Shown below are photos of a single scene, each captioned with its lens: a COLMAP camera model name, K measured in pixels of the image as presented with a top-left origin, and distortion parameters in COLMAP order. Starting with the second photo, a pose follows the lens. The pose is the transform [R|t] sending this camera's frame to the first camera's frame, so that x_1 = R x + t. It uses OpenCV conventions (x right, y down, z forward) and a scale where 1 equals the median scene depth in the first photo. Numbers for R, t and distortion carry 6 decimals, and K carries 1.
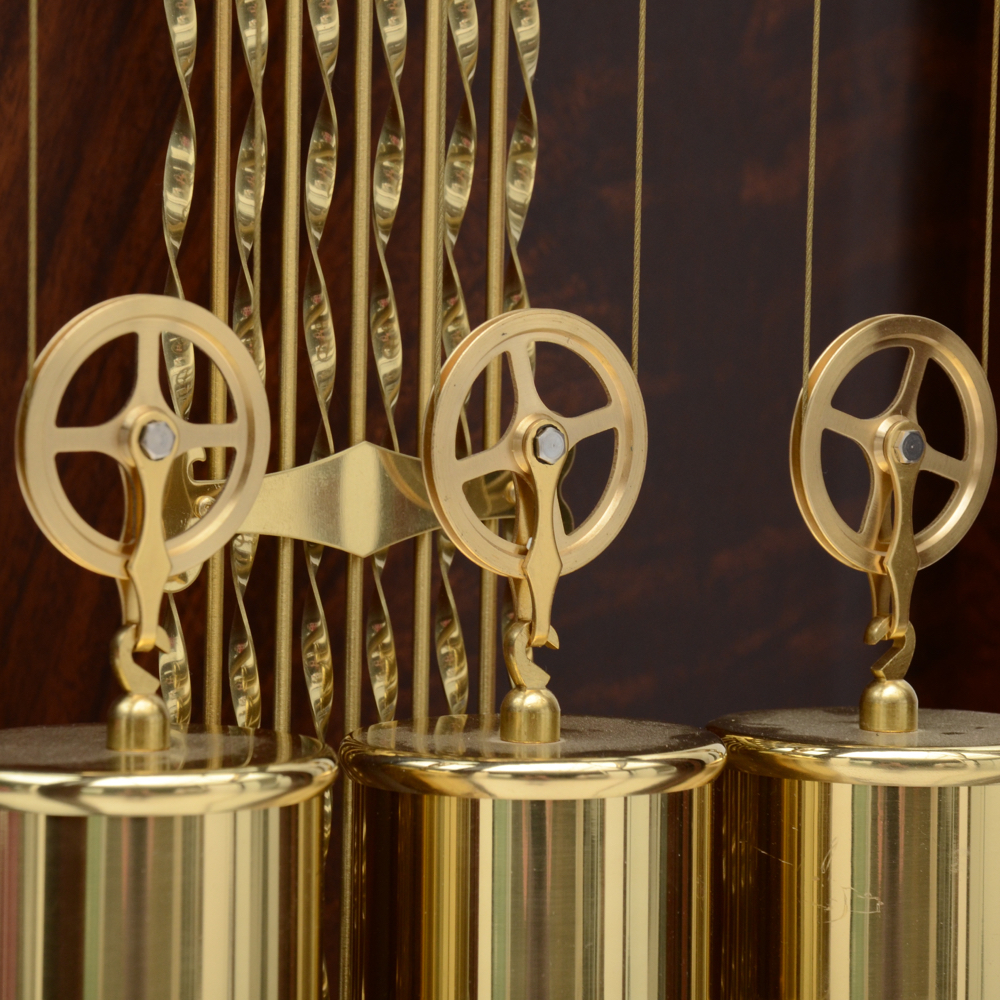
lens RADIAL K [[5847.6, 0, 497.0], [0, 5847.6, 498.3], [0, 0, 1]] dist [1.059487, 0.000000]
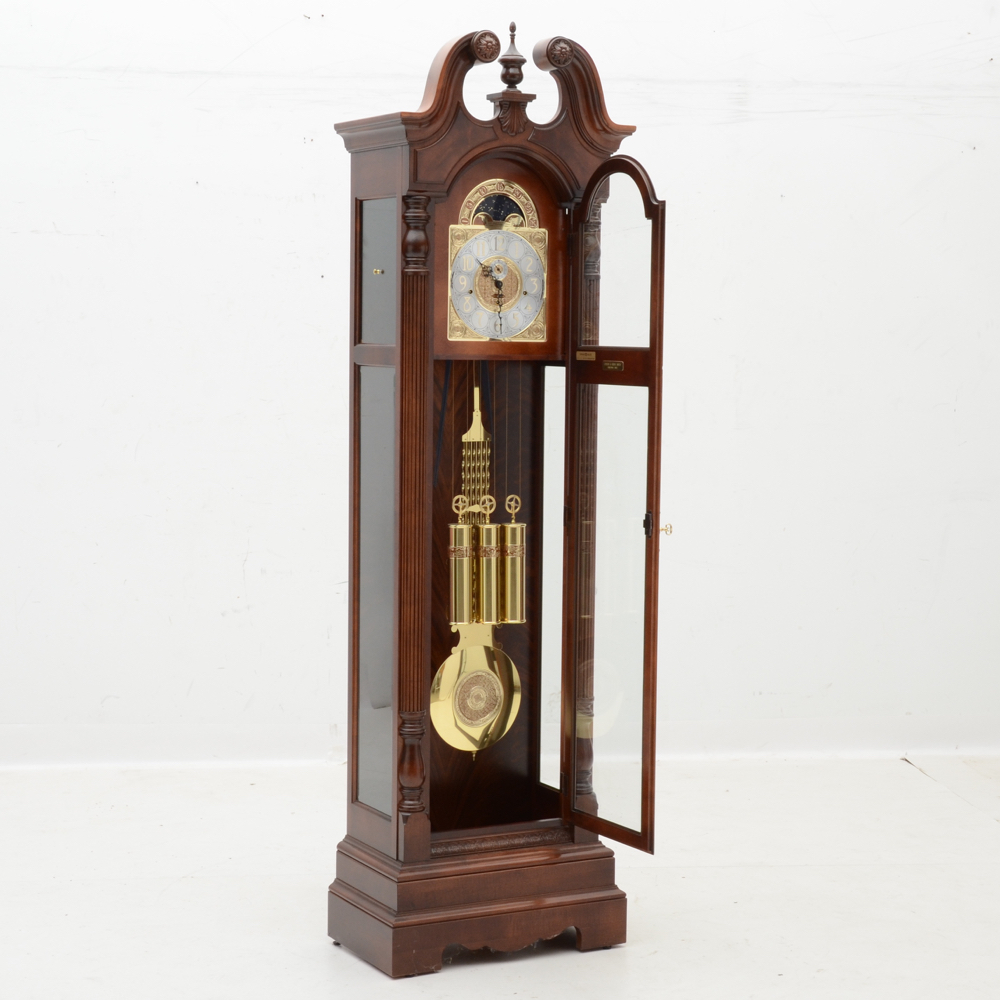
lens RADIAL K [[2224.6, 0, 500.4], [0, 2224.6, 503.8], [0, 0, 1]] dist [0.142799, 0.000000]
pose [[0.996607, -0.018028, -0.080304, 0.488286], [0.017072, 0.999775, -0.012576, 0.060102], [0.080512, 0.011162, 0.996691, -4.574198]]
